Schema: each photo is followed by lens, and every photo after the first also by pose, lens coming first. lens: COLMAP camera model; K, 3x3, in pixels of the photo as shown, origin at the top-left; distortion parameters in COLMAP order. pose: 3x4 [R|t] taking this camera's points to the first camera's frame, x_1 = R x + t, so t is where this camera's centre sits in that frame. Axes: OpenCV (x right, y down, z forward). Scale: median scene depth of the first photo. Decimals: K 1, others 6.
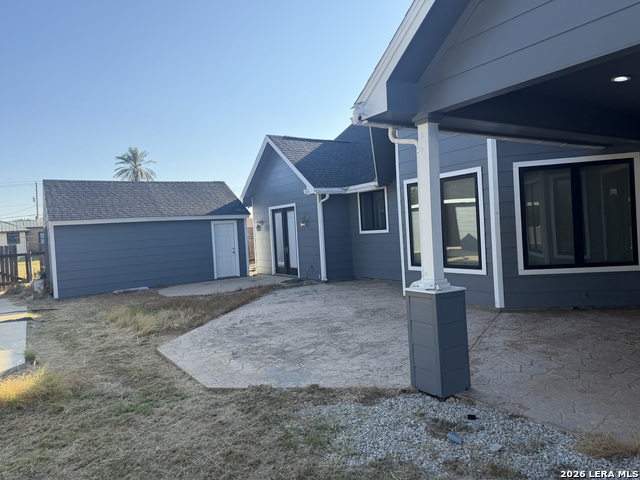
lens RADIAL K [[458.6, 0, 320.0], [0, 458.6, 240.0], [0, 0, 1]] dist [0.129907, -0.157056]
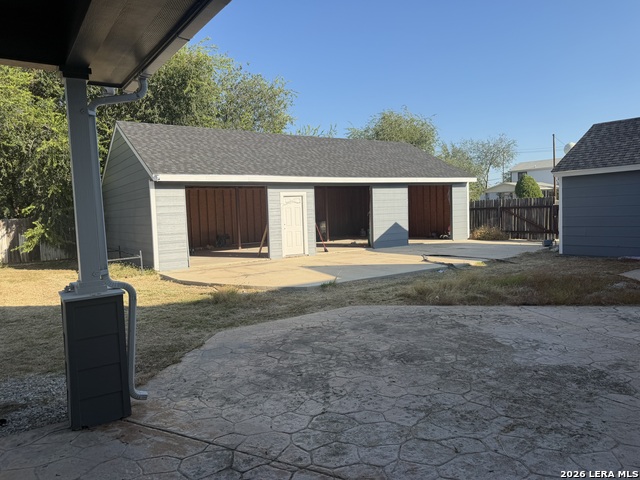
lens RADIAL K [[458.6, 0, 320.0], [0, 458.6, 240.0], [0, 0, 1]] dist [0.129907, -0.157056]
pose [[0.036838, 0.137142, -0.989866, 0.772260], [0.001076, 0.990533, 0.137274, -0.072244], [0.999321, -0.006122, 0.036342, 1.007487]]
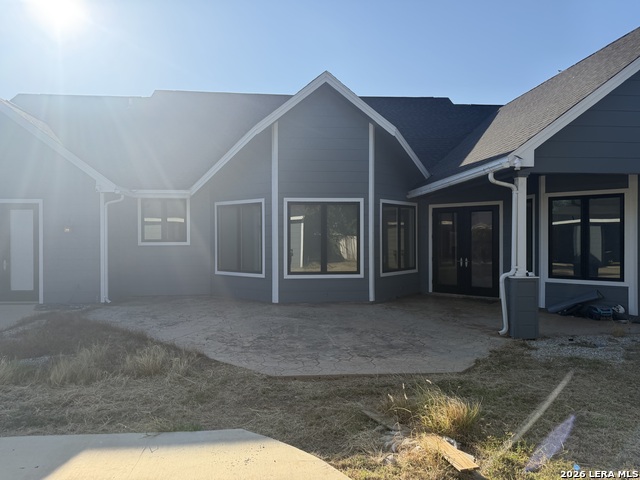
lens RADIAL K [[458.6, 0, 320.0], [0, 458.6, 240.0], [0, 0, 1]] dist [0.129907, -0.157056]
pose [[0.480372, 0.050878, 0.875588, -1.157770], [-0.005446, 0.998470, -0.055030, 0.051350], [-0.877048, 0.021666, 0.479914, 0.615147]]
